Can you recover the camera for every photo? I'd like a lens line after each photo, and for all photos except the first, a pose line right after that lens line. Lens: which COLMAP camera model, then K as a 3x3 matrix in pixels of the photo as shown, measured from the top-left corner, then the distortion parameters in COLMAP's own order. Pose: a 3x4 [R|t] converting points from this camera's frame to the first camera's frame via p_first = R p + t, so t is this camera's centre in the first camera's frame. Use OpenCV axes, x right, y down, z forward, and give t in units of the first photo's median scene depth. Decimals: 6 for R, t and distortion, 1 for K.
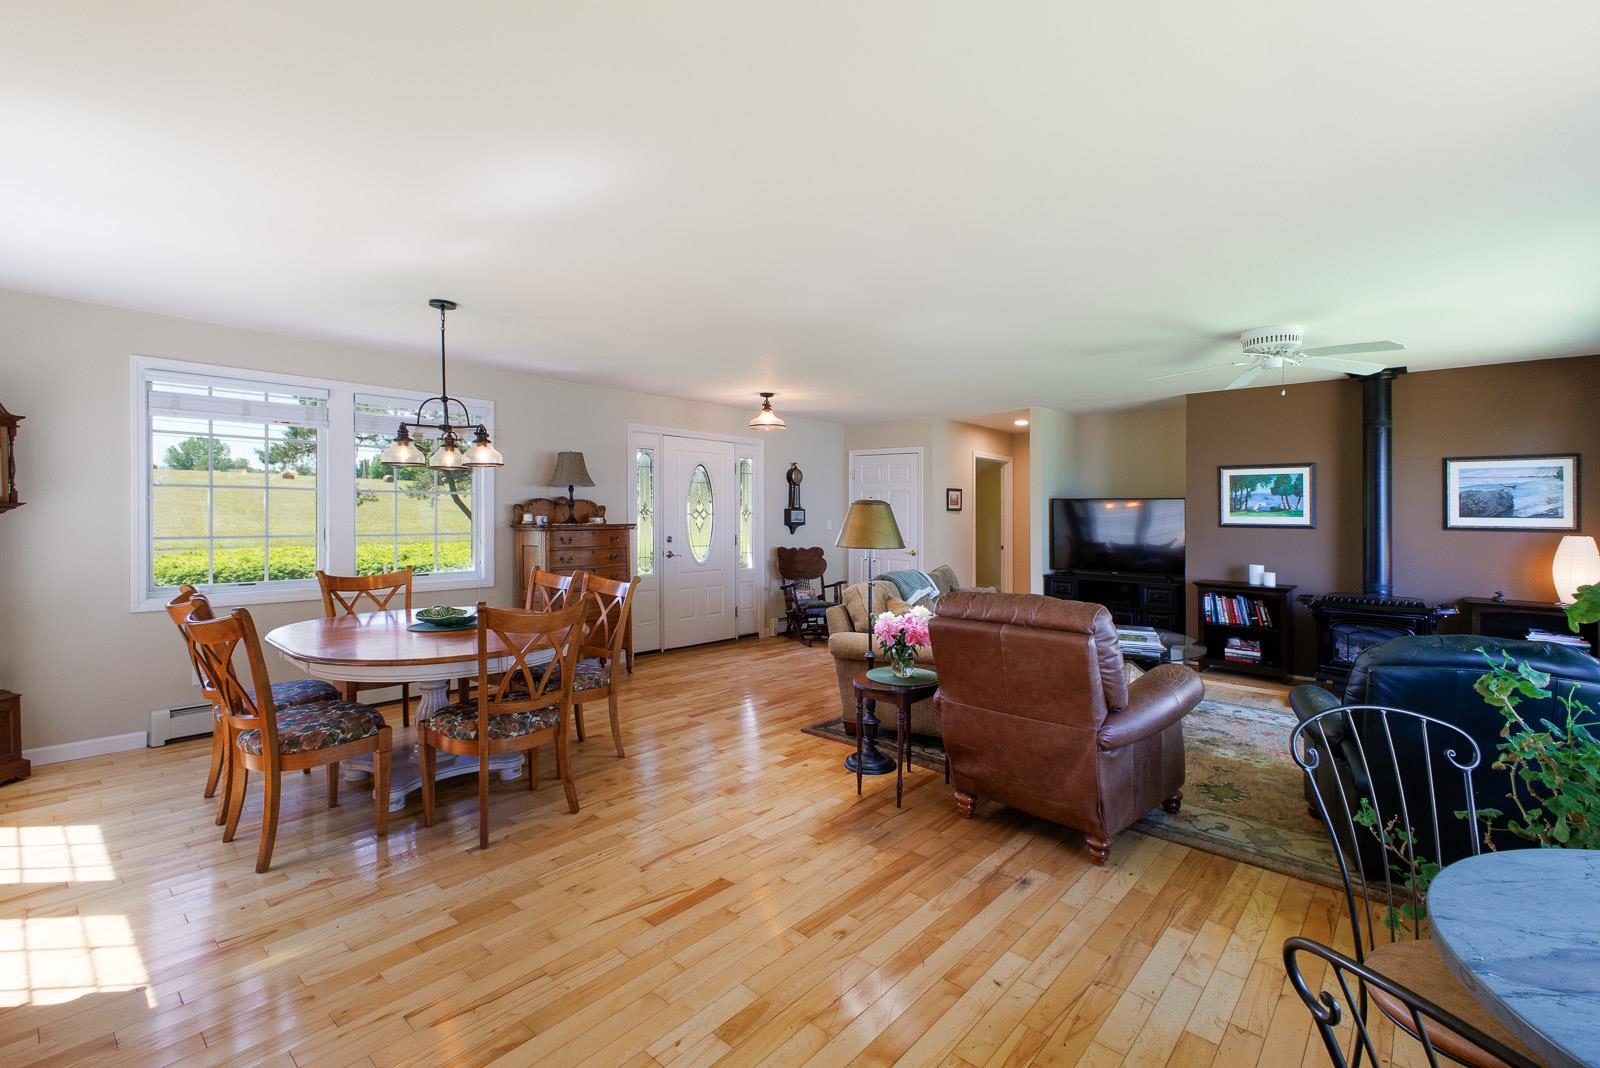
lens RADIAL K [[708.3, 0, 811.9], [0, 708.3, 496.1], [0, 0, 1]] dist [0.008263, -0.000695]
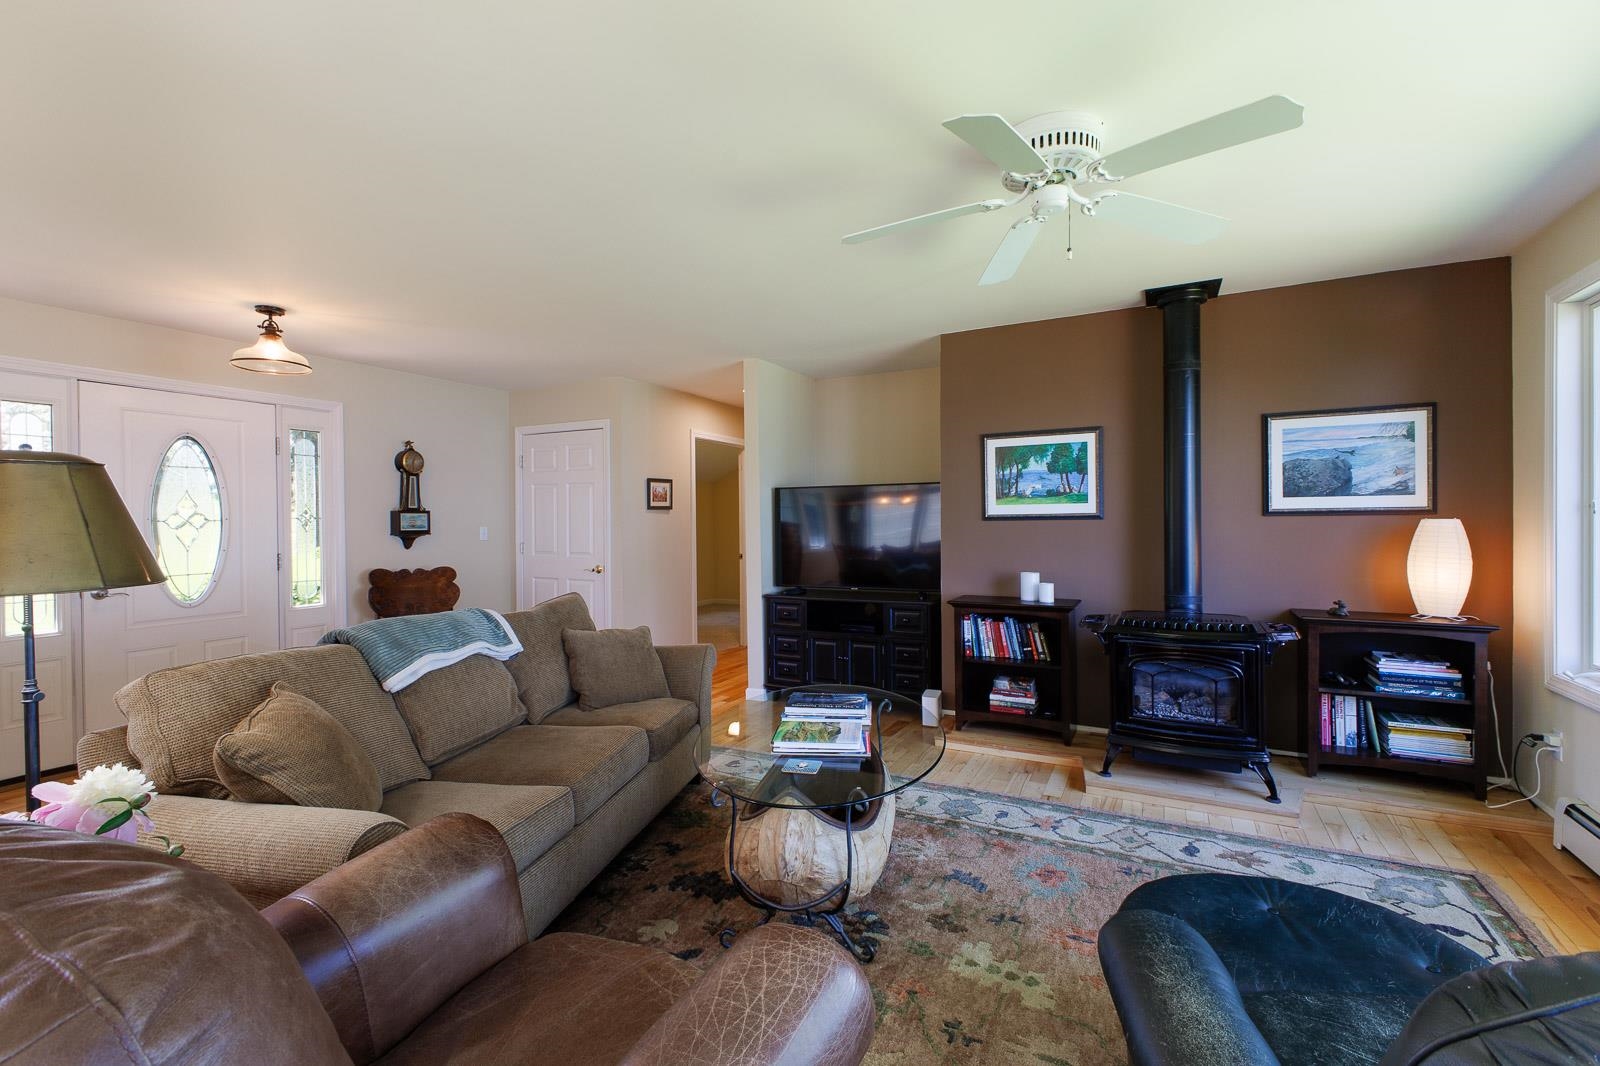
lens RADIAL K [[704.6, 0, 799.8], [0, 704.6, 525.2], [0, 0, 1]] dist [0.012431, -0.000087]
pose [[0.971212, -0.024531, 0.236952, 0.237863], [0.017258, 0.999316, 0.032720, 0.022756], [-0.237593, -0.027689, 0.970970, 0.373405]]
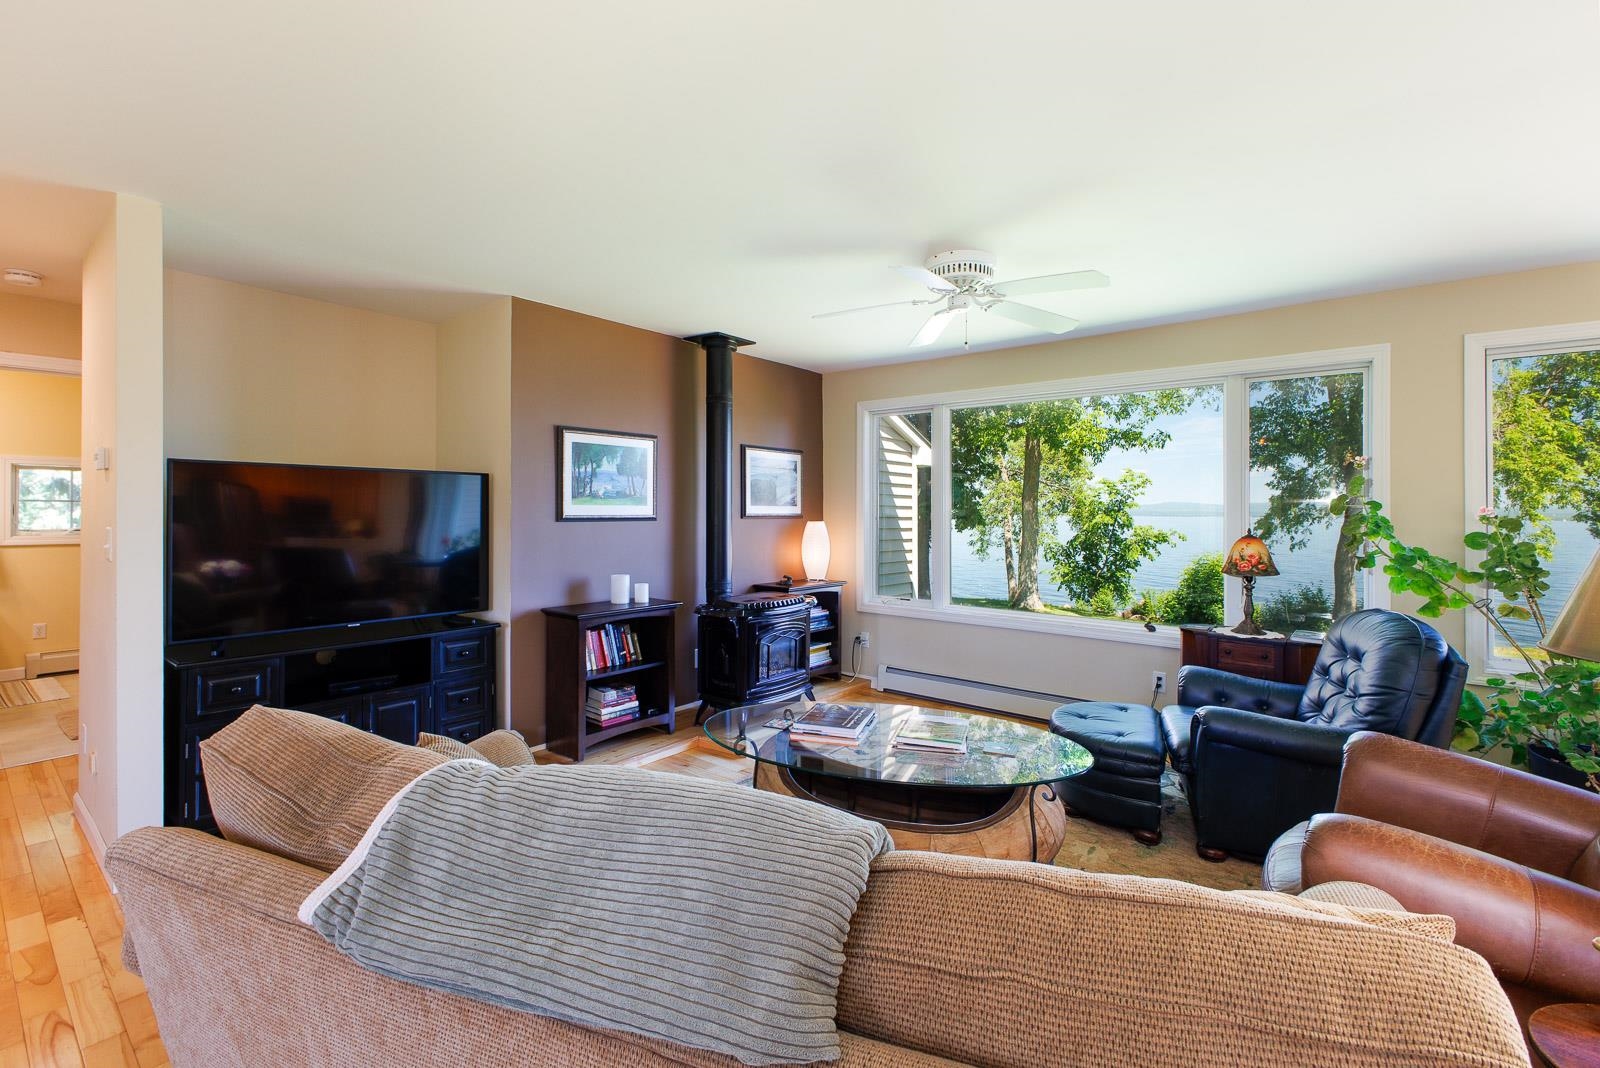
lens RADIAL K [[700.2, 0, 807.1], [0, 700.2, 503.4], [0, 0, 1]] dist [0.018040, 0.000036]
pose [[-0.037162, -0.000623, 0.999309, -0.060421], [-0.030220, 0.999543, -0.000501, 0.021664], [-0.998852, -0.030218, -0.037164, 0.832552]]
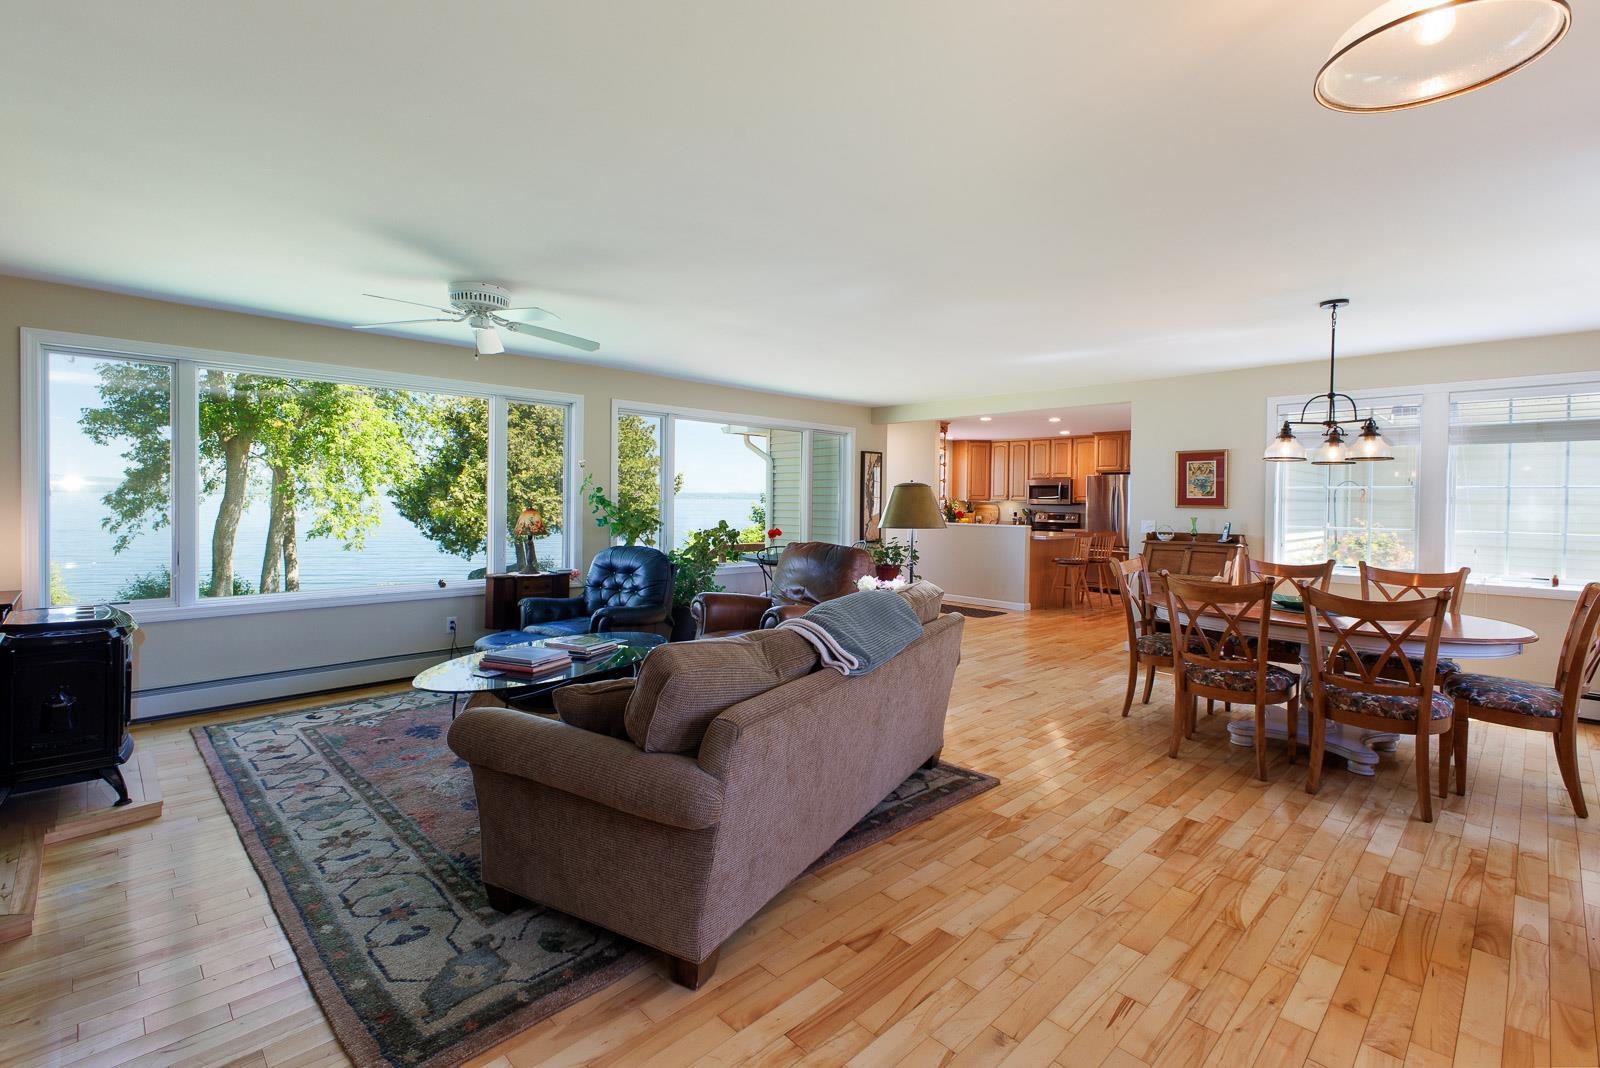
lens RADIAL K [[723.4, 0, 811.5], [0, 723.4, 503.8], [0, 0, 1]] dist [0.019499, -0.005313]
pose [[-0.997255, -0.024459, 0.069885, 0.101007], [-0.025538, 0.999567, -0.014588, 0.035118], [-0.069498, -0.016333, -0.997448, 1.345563]]
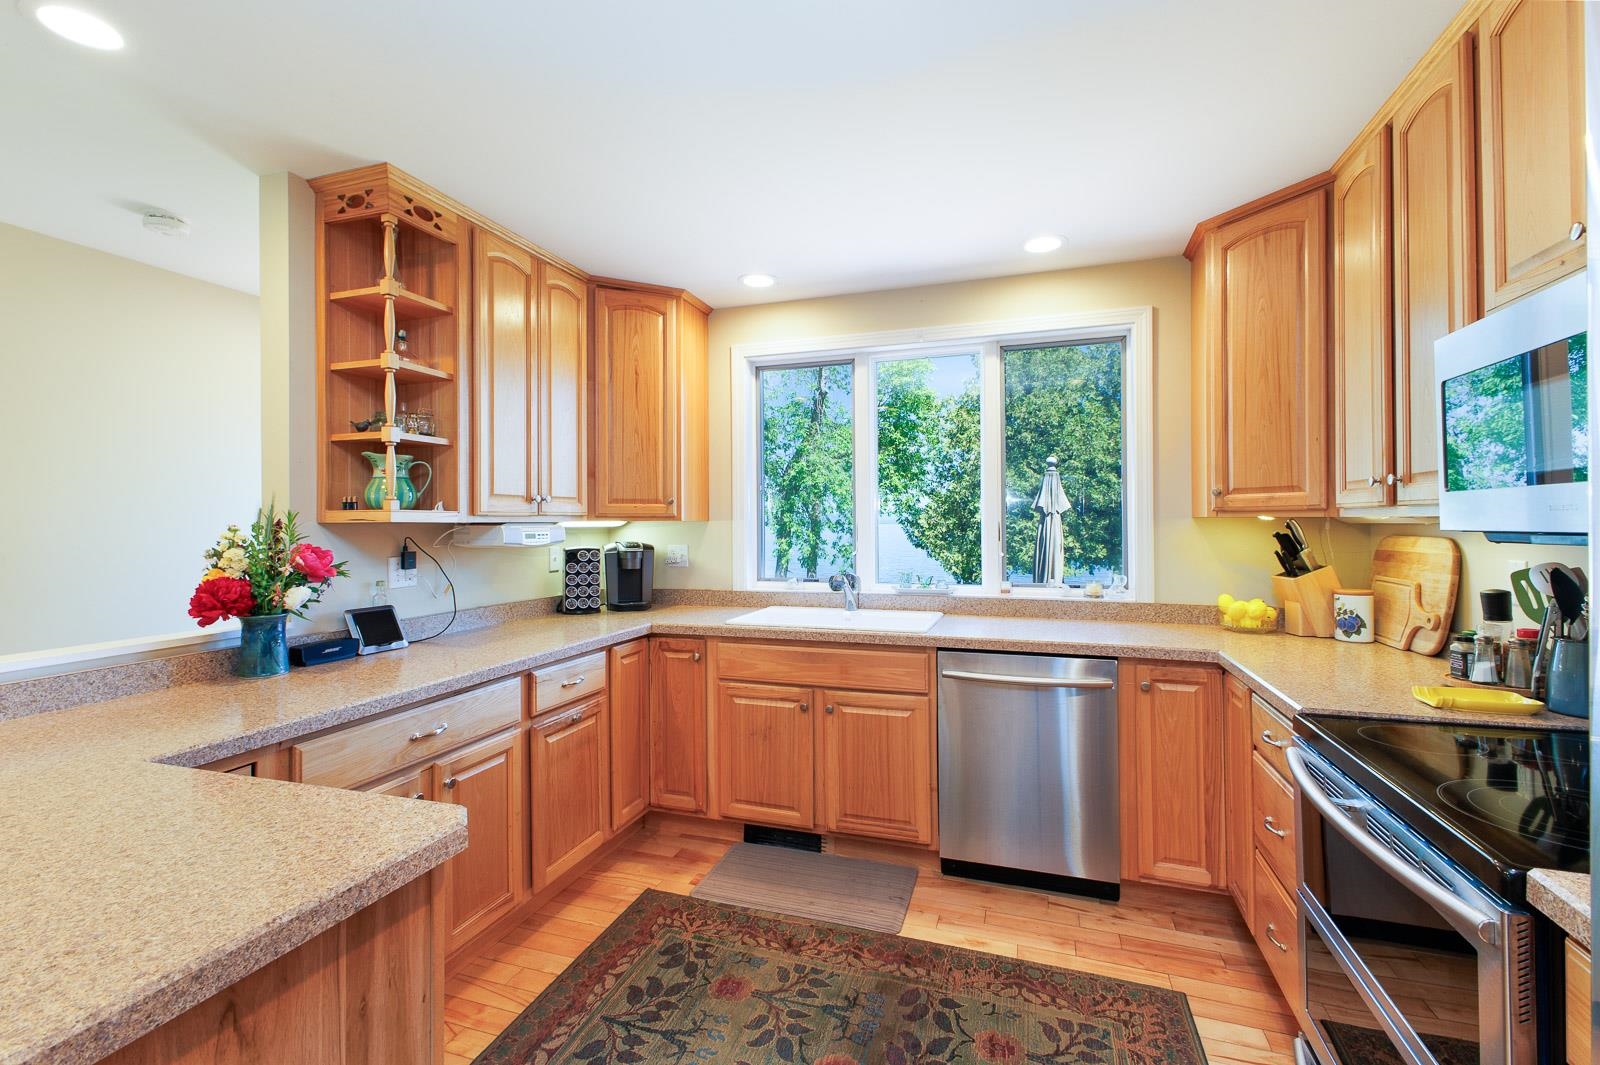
lens RADIAL K [[693.4, 0, 802.4], [0, 693.4, 520.4], [0, 0, 1]] dist [0.011866, -0.000044]
pose [[-0.382498, -0.003955, 0.923948, -0.522972], [-0.015713, 0.999874, -0.002226, -0.011920], [-0.923823, -0.015370, -0.382512, -0.484943]]
